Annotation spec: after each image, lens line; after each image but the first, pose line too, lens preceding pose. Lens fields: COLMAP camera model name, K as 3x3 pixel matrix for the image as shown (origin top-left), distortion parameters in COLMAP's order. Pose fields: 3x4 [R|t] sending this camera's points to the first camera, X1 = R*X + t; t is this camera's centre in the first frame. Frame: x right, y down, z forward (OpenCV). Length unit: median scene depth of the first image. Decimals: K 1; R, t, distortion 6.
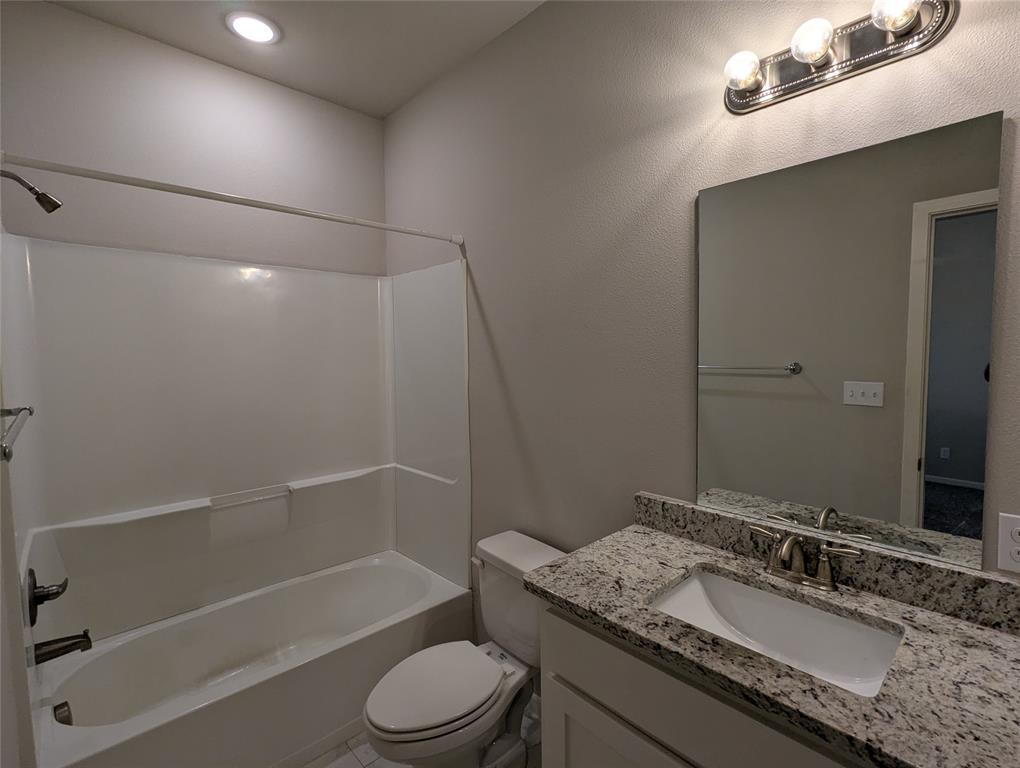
lens RADIAL K [[486.3, 0, 511.6], [0, 486.3, 382.8], [0, 0, 1]] dist [0.003610, -0.000849]
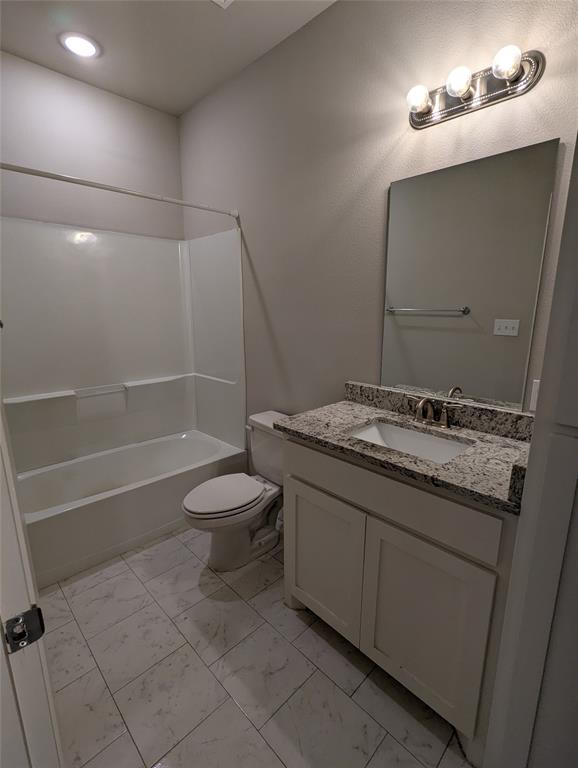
lens RADIAL K [[366.2, 0, 289.5], [0, 366.2, 388.6], [0, 0, 1]] dist [0.003610, -0.000849]
pose [[0.999652, 0.006678, 0.025536, 0.043005], [-0.010608, 0.987535, 0.157044, 0.069539], [-0.024169, -0.157261, 0.987261, -0.241364]]
